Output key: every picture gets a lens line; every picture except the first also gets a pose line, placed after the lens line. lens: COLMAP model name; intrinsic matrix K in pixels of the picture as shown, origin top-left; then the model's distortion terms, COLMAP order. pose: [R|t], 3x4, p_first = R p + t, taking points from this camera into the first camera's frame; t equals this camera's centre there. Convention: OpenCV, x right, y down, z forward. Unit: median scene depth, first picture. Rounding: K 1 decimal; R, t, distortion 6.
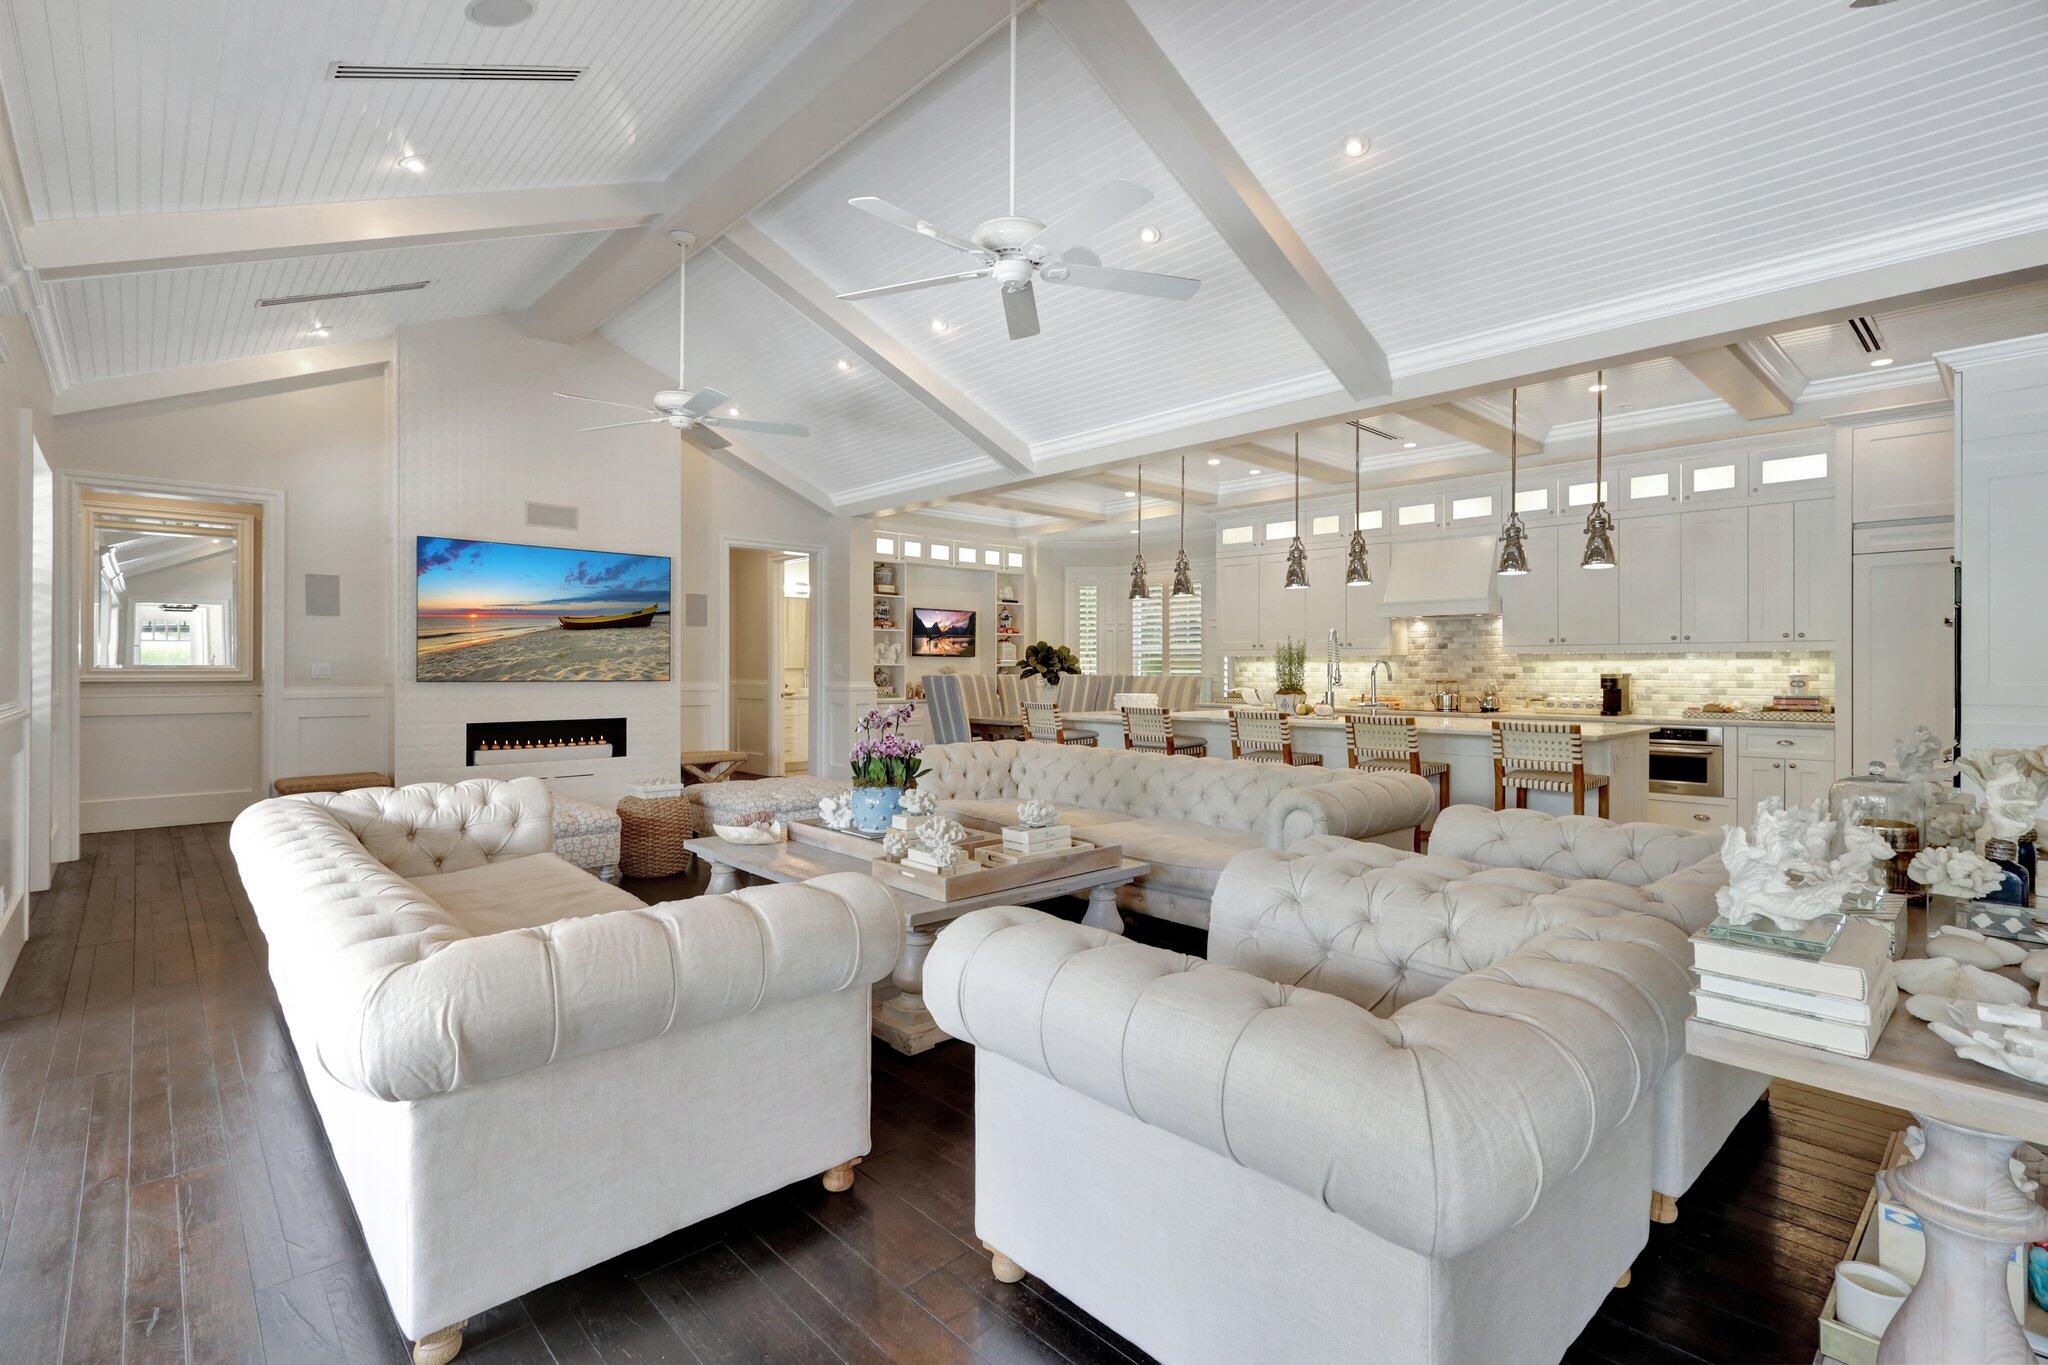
lens RADIAL K [[952.0, 0, 1021.9], [0, 952.0, 669.9], [0, 0, 1]] dist [0.005077, -0.000137]
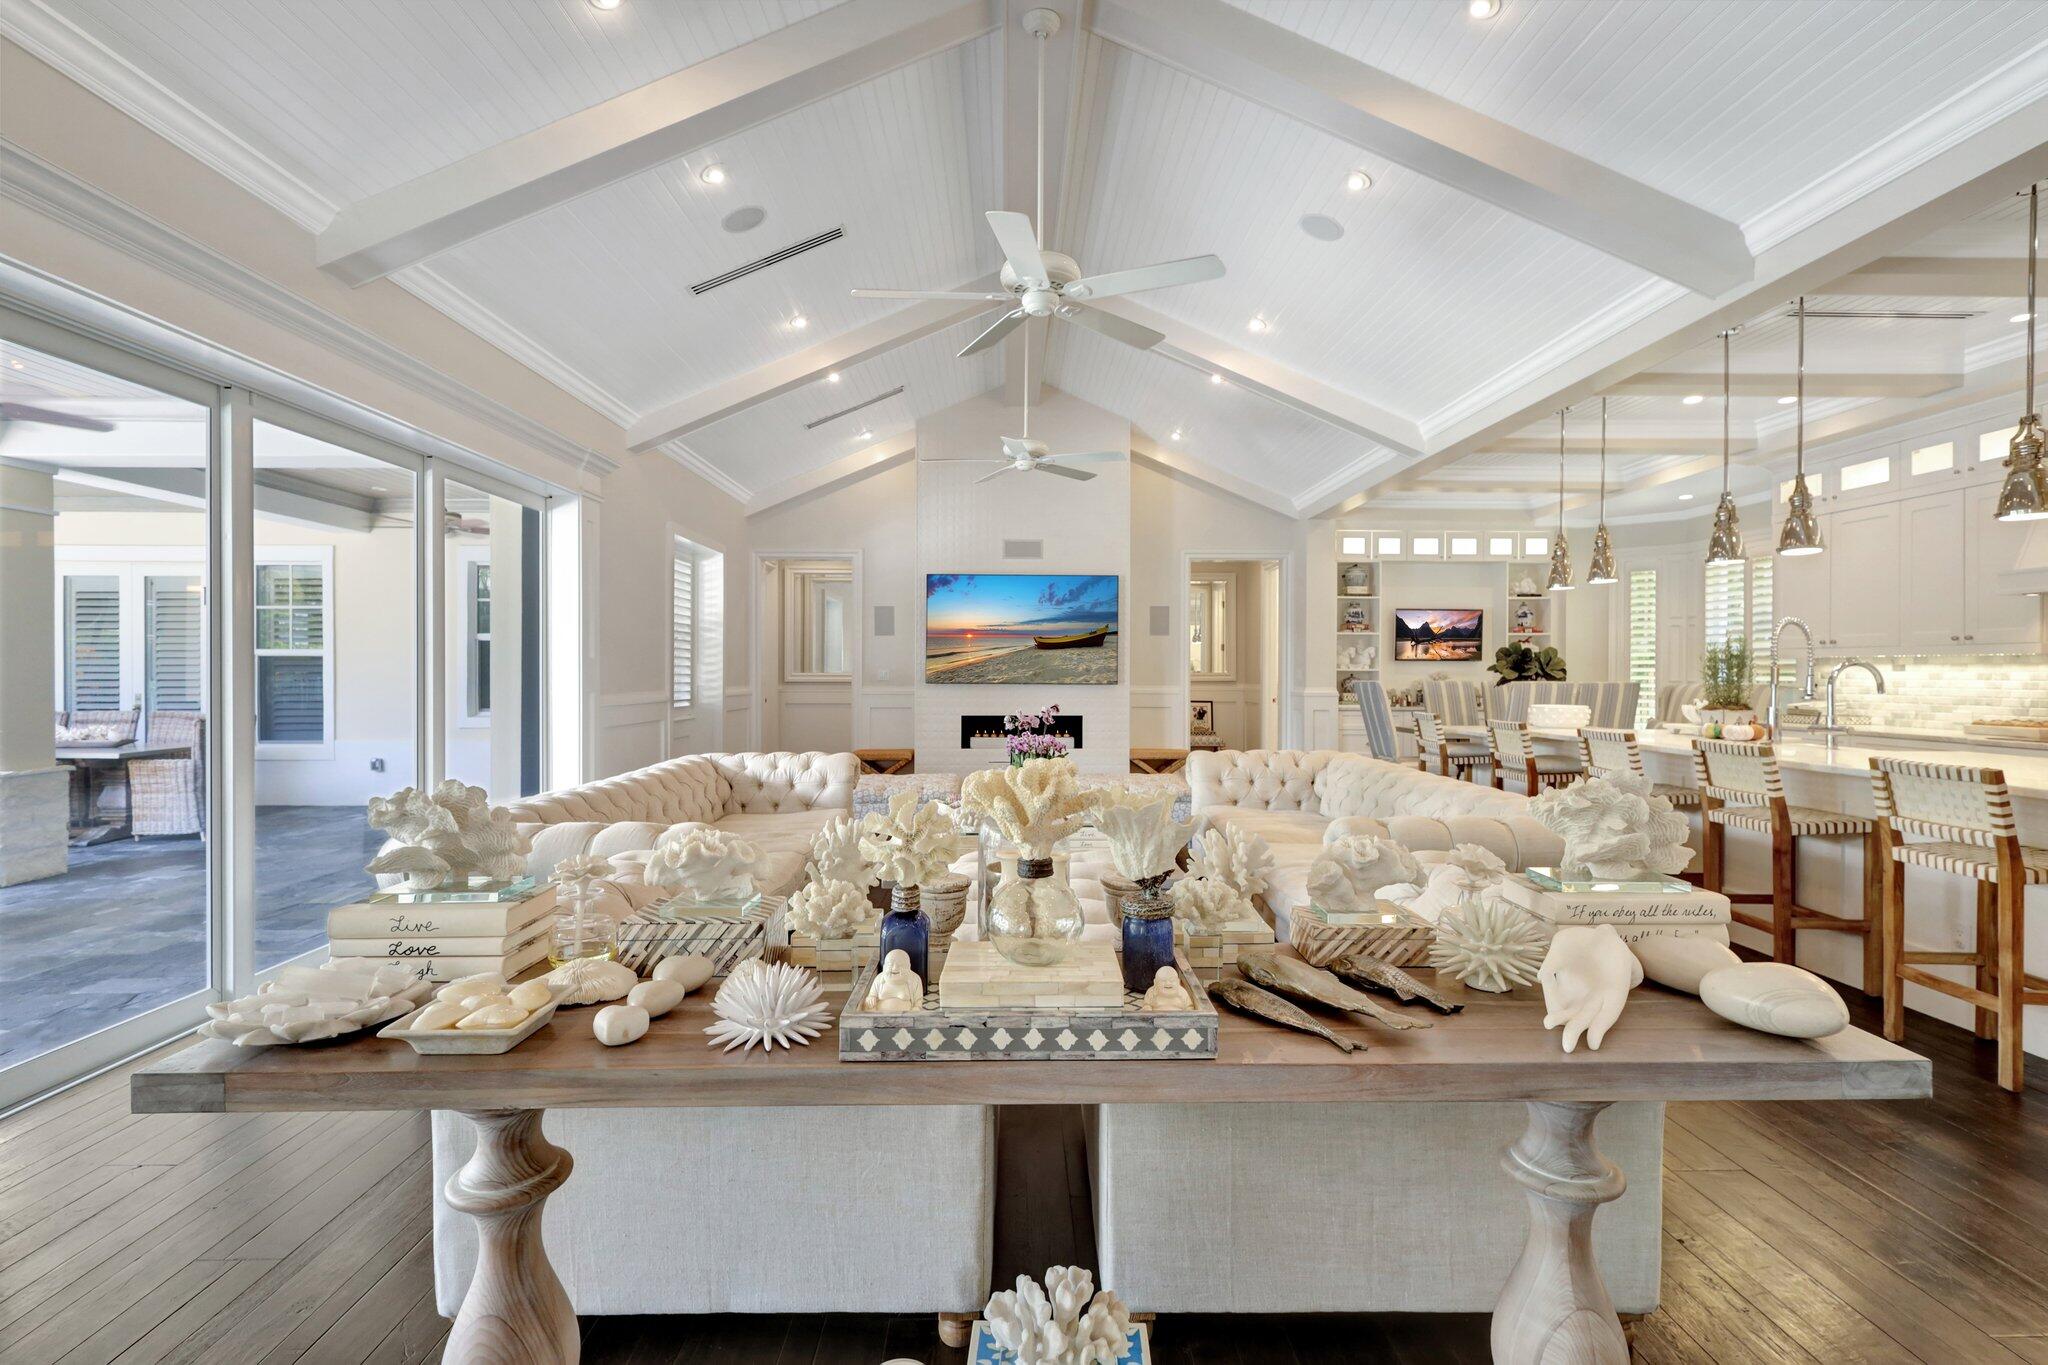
lens RADIAL K [[952.0, 0, 1022.3], [0, 952.0, 683.9], [0, 0, 1]] dist [0.005077, -0.000137]
pose [[0.741277, 0.008541, -0.671144, 0.311977], [-0.002640, 0.999948, 0.009809, -0.000193], [0.671194, -0.005500, 0.741262, 0.086229]]
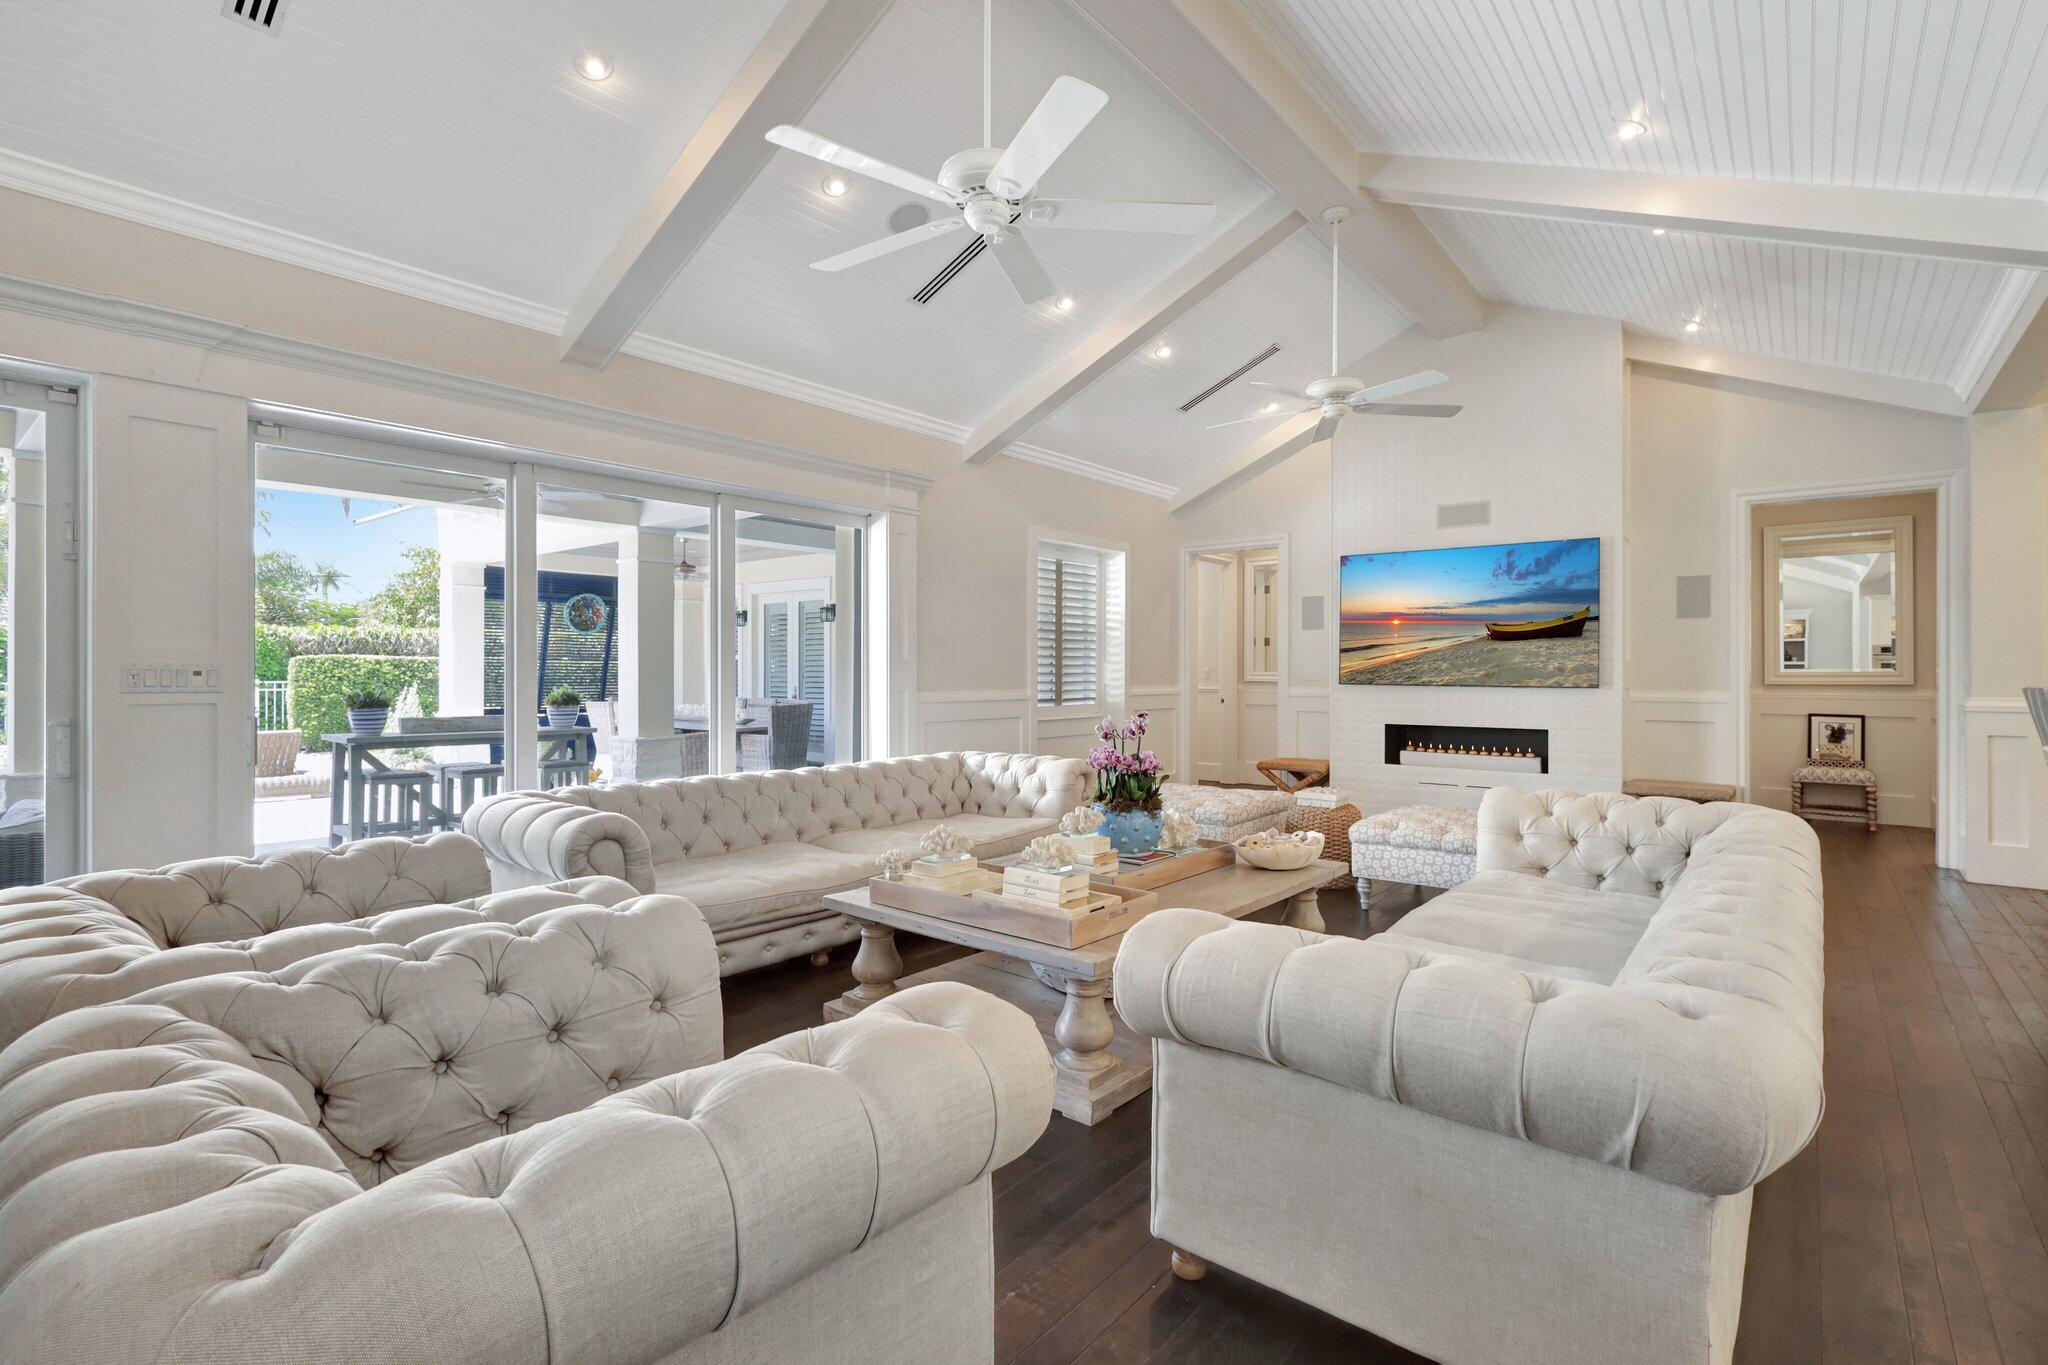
lens RADIAL K [[952.0, 0, 1026.5], [0, 952.0, 671.1], [0, 0, 1]] dist [0.005077, -0.000137]
pose [[0.132081, 0.000780, -0.991239, 0.383745], [-0.003522, 0.999994, 0.000317, -0.001901], [0.991233, 0.003449, 0.132083, 0.412416]]
